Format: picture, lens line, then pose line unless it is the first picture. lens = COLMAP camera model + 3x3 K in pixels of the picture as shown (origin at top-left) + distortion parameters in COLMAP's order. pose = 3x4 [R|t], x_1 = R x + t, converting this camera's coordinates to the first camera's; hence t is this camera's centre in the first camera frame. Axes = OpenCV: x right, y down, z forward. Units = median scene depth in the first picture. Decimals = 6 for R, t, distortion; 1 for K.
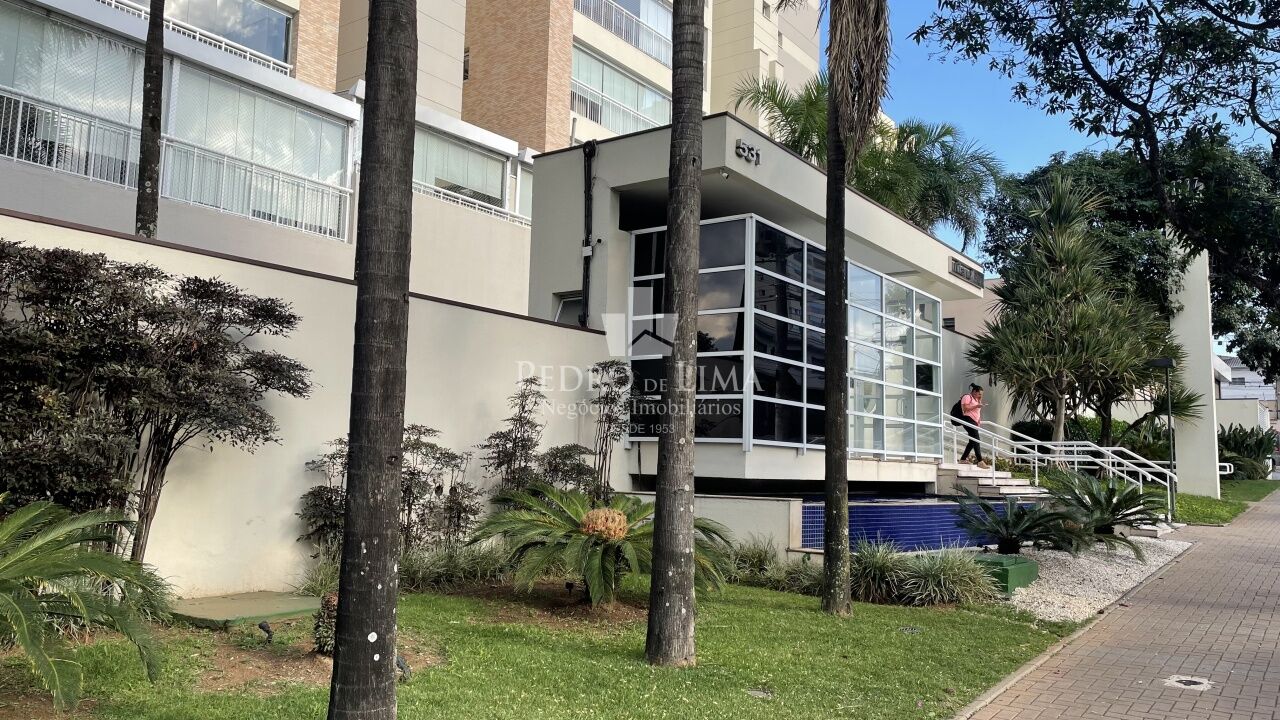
lens RADIAL K [[972.0, 0, 640.0], [0, 972.0, 360.0], [0, 0, 1]] dist [0.029324, -0.001412]
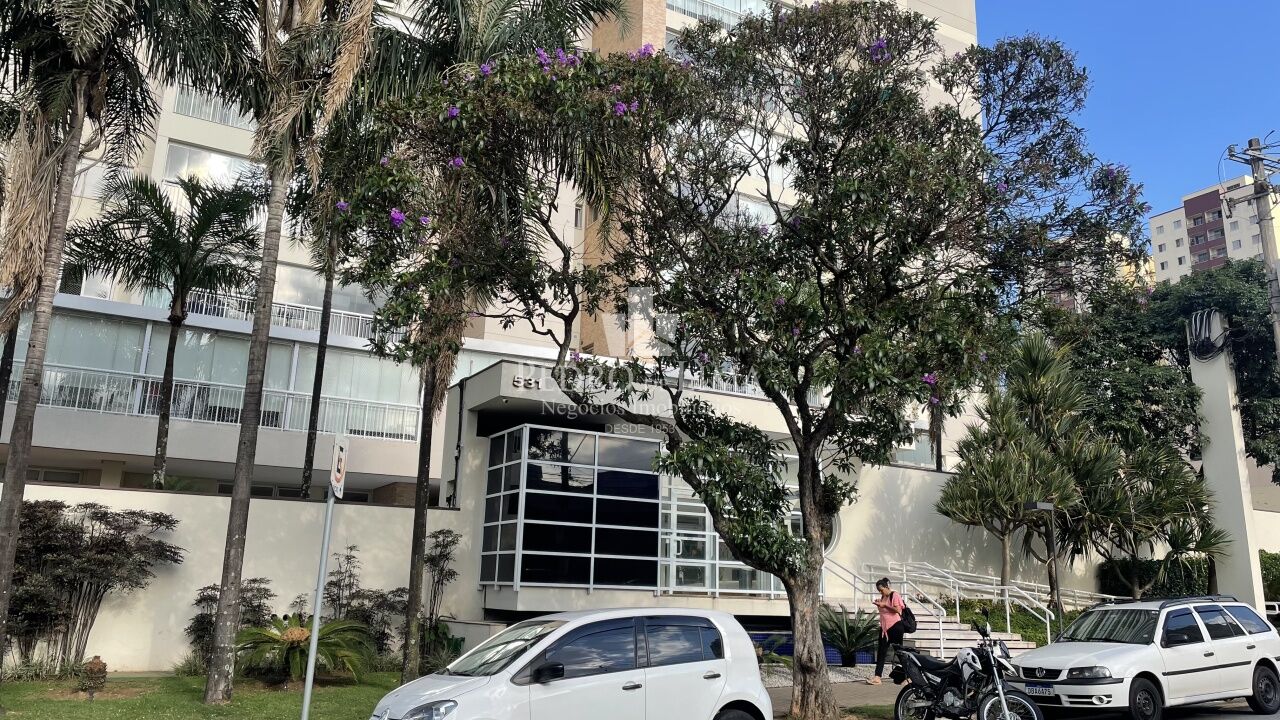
lens RADIAL K [[972.0, 0, 640.0], [0, 972.0, 360.0], [0, 0, 1]] dist [0.029324, -0.001412]
pose [[0.912606, -0.104770, -0.395187, 0.839943], [0.045604, 0.986662, -0.156264, -0.008349], [0.406288, 0.124585, 0.905212, -0.254335]]
